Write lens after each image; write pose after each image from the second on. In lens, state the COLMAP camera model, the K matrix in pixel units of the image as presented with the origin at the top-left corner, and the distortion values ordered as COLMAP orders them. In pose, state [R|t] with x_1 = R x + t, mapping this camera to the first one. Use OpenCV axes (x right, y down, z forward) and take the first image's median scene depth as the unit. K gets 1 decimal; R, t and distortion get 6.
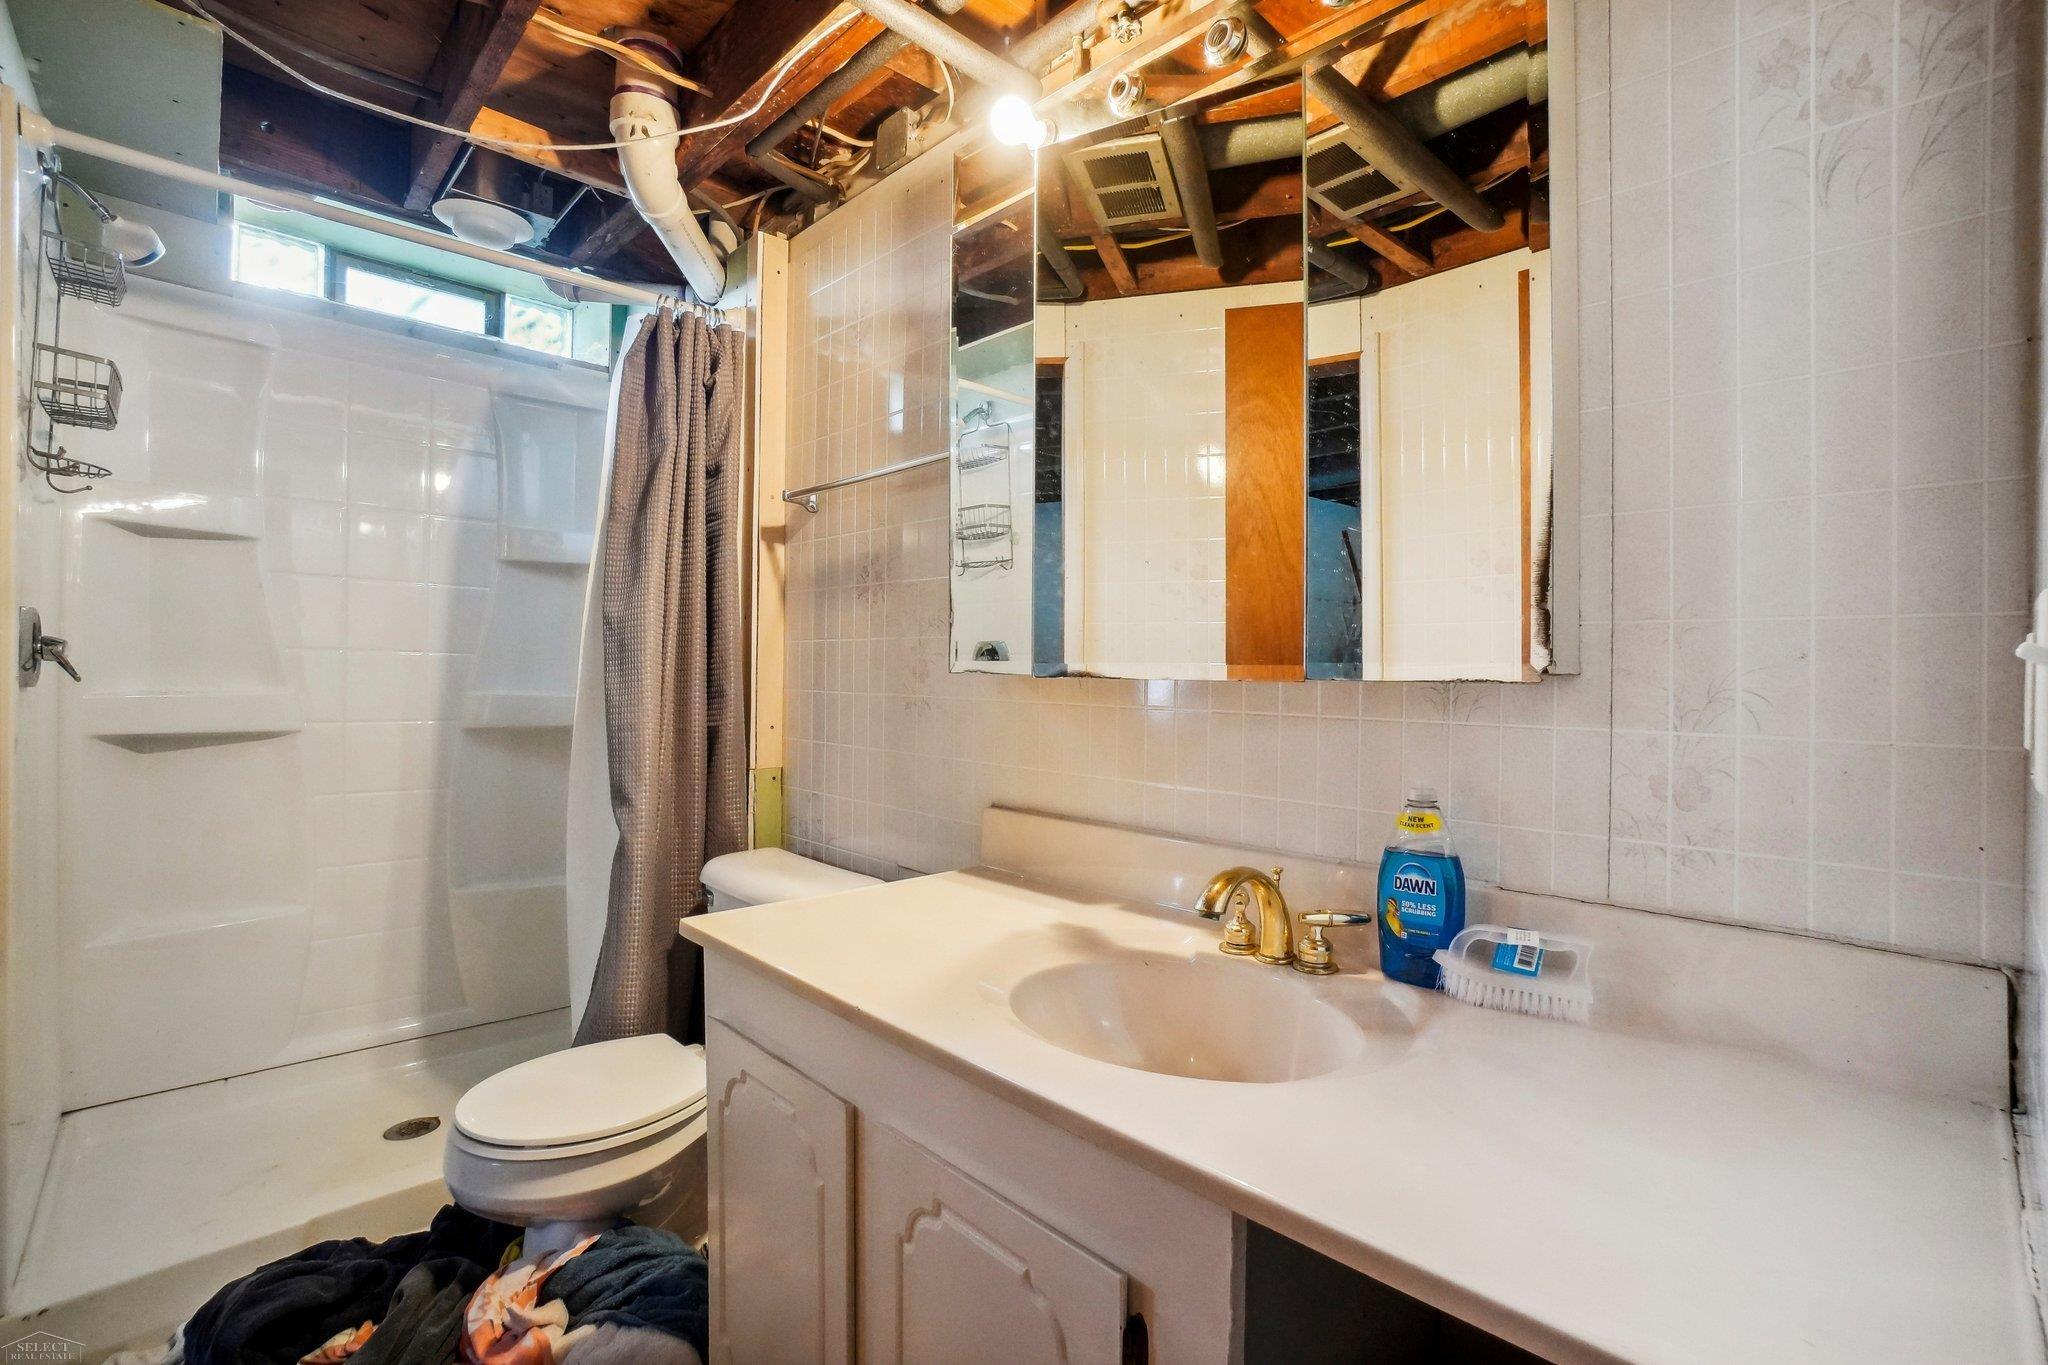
lens RADIAL K [[938.7, 0, 1033.6], [0, 938.7, 686.5], [0, 0, 1]] dist [-0.058416, 0.019403]
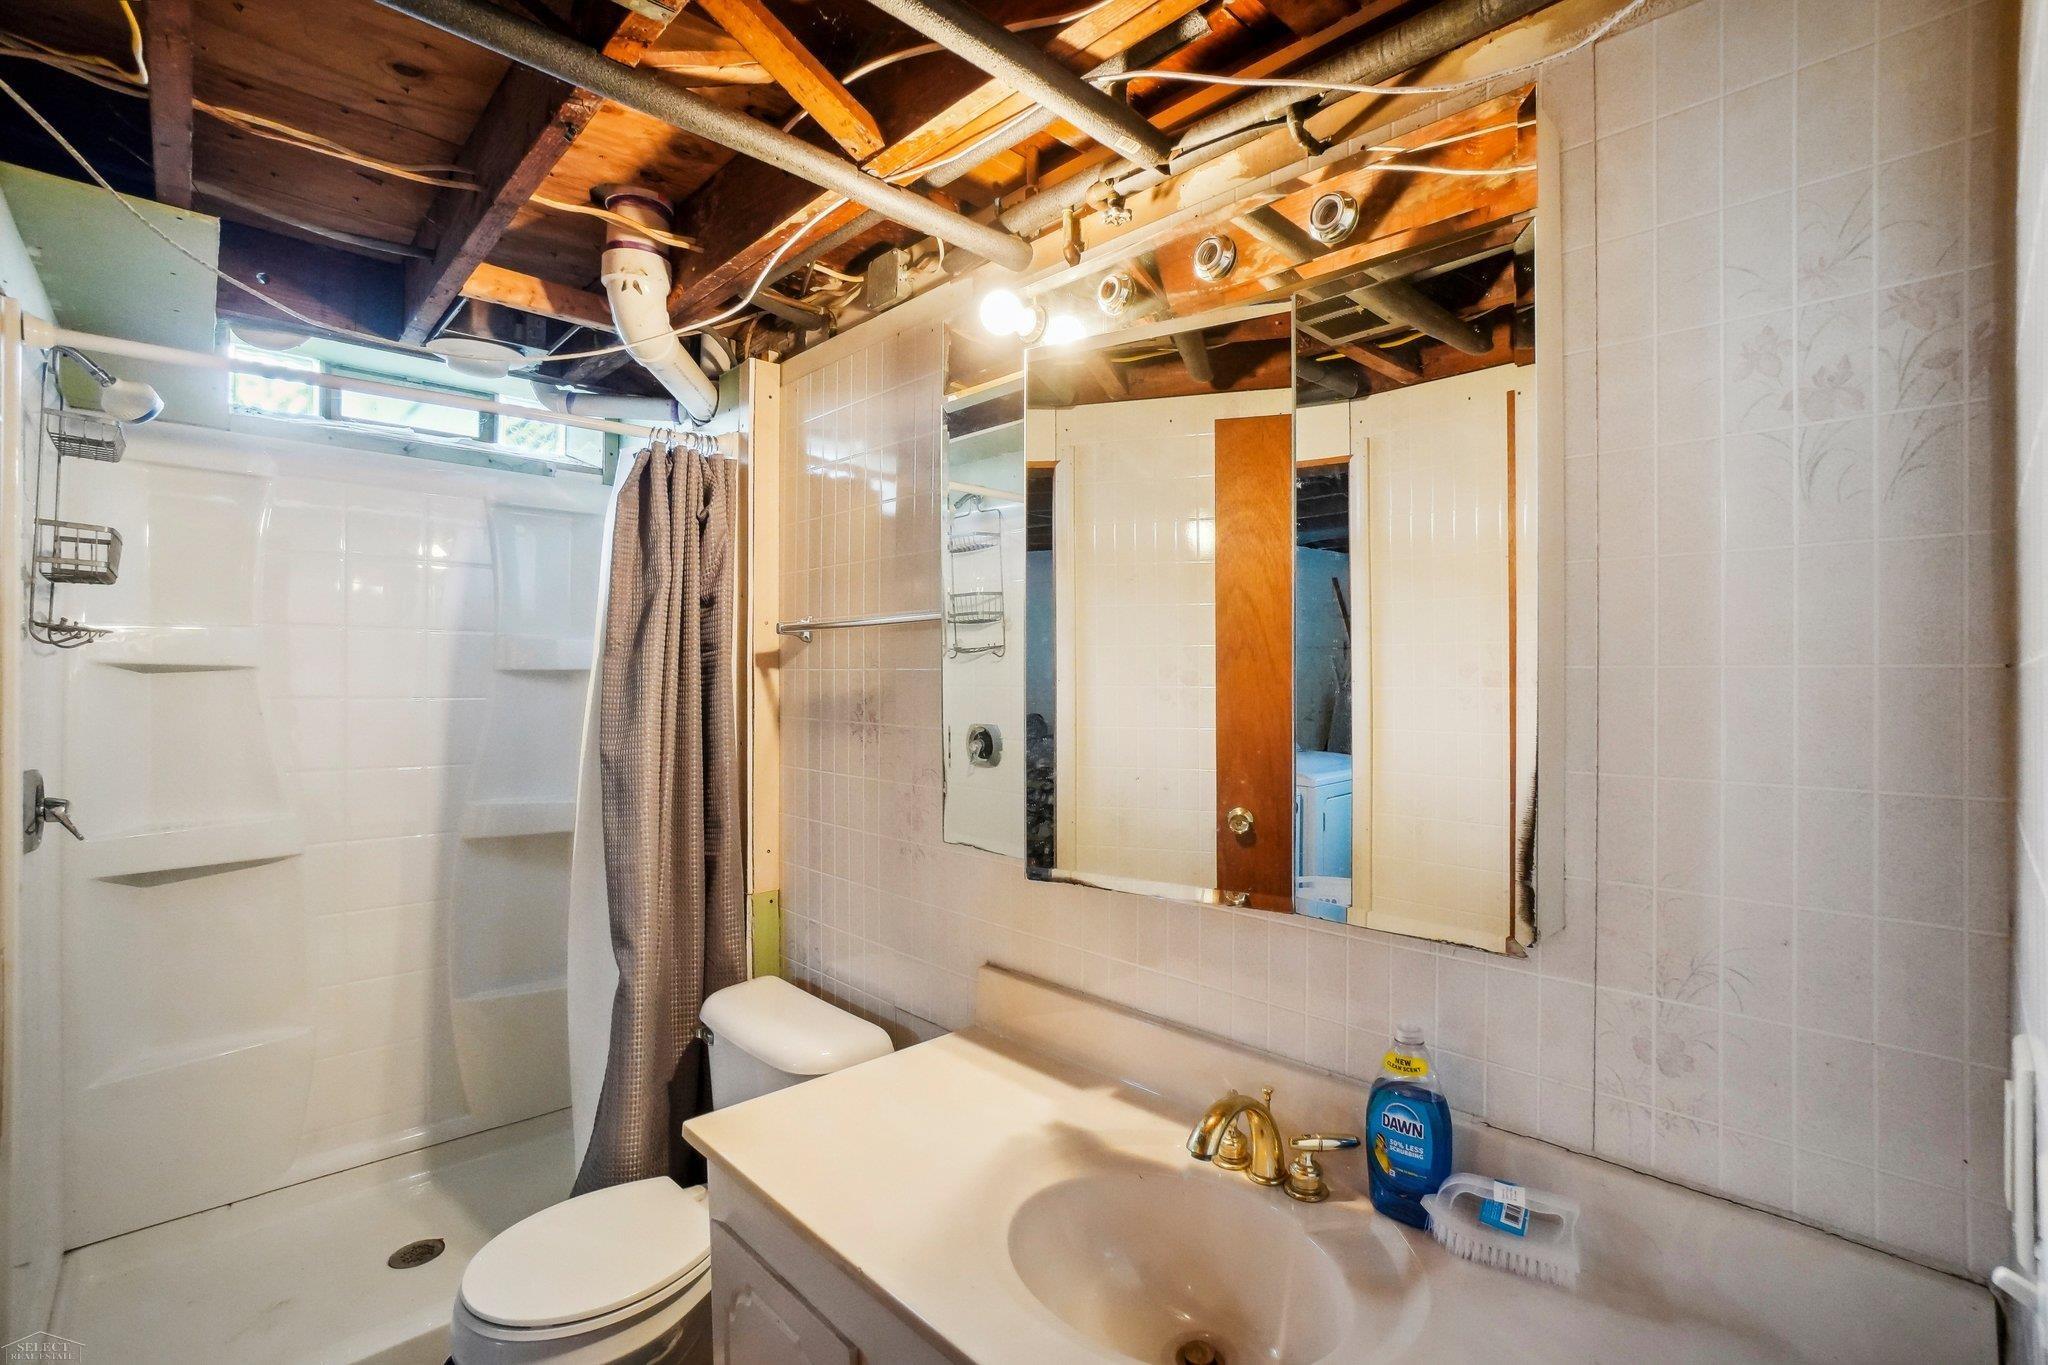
lens RADIAL K [[933.1, 0, 1026.5], [0, 933.1, 675.1], [0, 0, 1]] dist [-0.061259, 0.021572]
pose [[0.999970, -0.007758, 0.000887, -0.000550], [0.007761, 0.999961, -0.004218, -0.157707], [-0.000854, 0.004225, 0.999991, -0.004018]]
